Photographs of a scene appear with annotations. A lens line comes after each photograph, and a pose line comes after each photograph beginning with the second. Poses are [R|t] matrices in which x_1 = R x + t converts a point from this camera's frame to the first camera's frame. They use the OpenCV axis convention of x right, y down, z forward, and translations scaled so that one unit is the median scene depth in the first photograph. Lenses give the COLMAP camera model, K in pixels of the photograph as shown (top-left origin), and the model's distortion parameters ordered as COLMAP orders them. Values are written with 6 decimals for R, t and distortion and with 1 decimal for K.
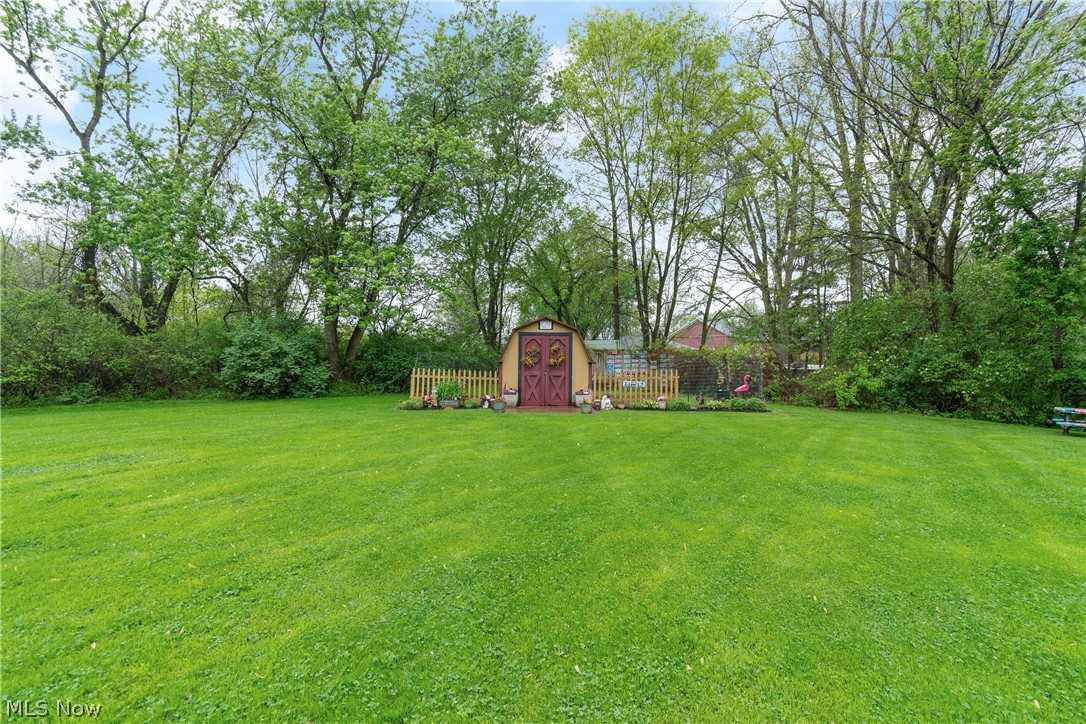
lens RADIAL K [[476.7, 0, 544.9], [0, 476.7, 362.6], [0, 0, 1]] dist [-0.002885, -0.000298]
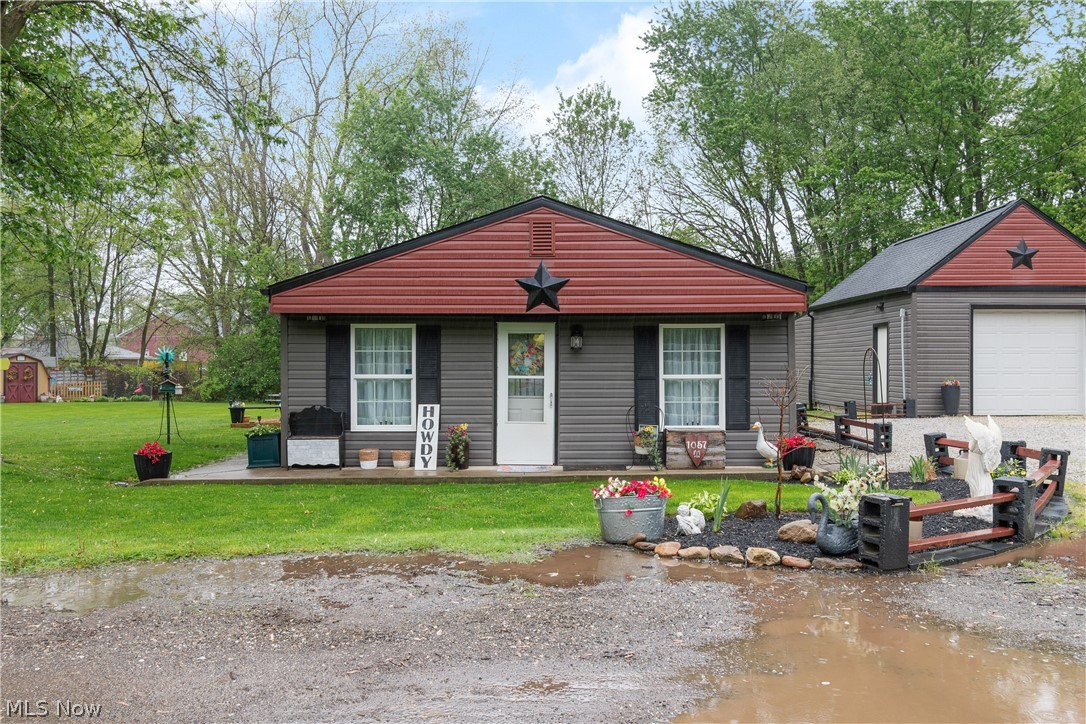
lens RADIAL K [[847.3, 0, 543.4], [0, 847.3, 368.0], [0, 0, 1]] dist [0.004375, -0.012820]
pose [[0.763874, -0.006378, 0.645333, -0.497556], [0.005124, 0.999980, 0.003818, -0.037426], [-0.645345, 0.000391, 0.763892, -2.442288]]
